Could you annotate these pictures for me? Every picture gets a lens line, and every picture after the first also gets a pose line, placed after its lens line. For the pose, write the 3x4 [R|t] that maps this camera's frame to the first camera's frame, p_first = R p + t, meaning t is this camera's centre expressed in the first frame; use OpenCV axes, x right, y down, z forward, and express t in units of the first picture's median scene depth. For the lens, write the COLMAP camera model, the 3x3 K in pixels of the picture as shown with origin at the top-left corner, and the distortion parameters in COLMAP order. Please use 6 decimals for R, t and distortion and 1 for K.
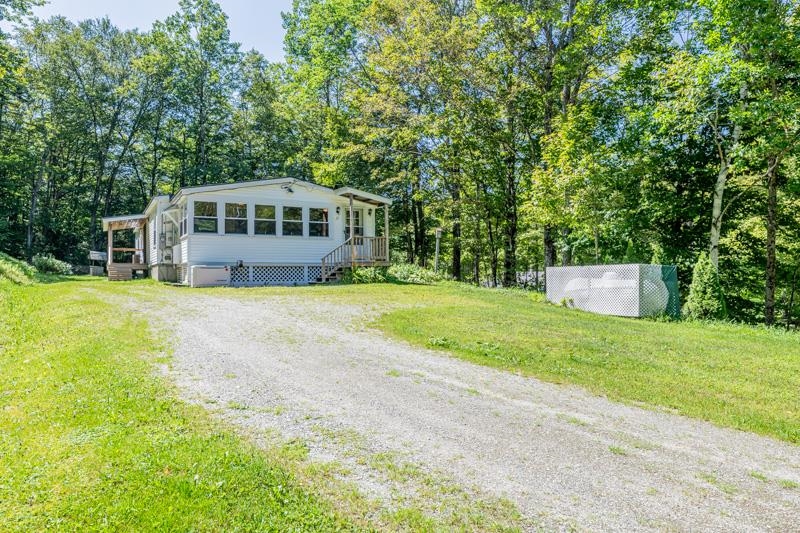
lens RADIAL K [[545.8, 0, 395.5], [0, 545.8, 263.2], [0, 0, 1]] dist [0.028039, 0.004809]
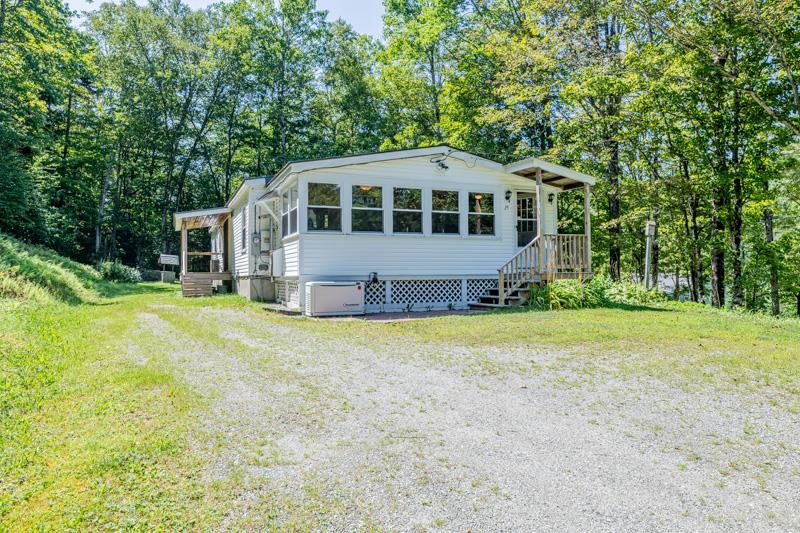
lens RADIAL K [[545.8, 0, 400.6], [0, 545.8, 261.1], [0, 0, 1]] dist [0.028039, 0.004809]
pose [[0.995314, -0.003862, -0.096615, -0.164386], [0.003806, 0.999992, -0.000759, -0.015647], [0.096618, 0.000387, 0.995322, 0.305562]]
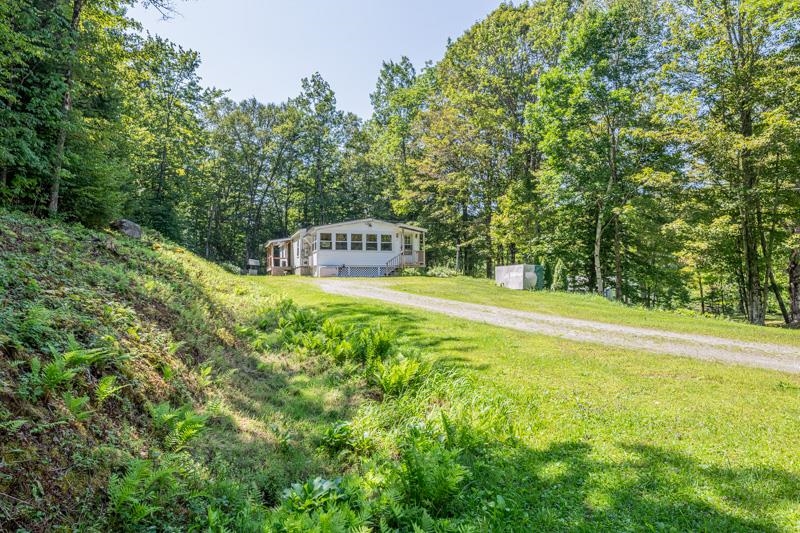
lens RADIAL K [[529.9, 0, 405.3], [0, 529.9, 264.1], [0, 0, 1]] dist [0.040466, 0.000238]
pose [[0.985887, -0.003435, -0.167375, 0.196579], [0.001879, 0.999954, -0.009455, 0.011180], [0.167400, 0.009007, 0.985848, -0.648952]]
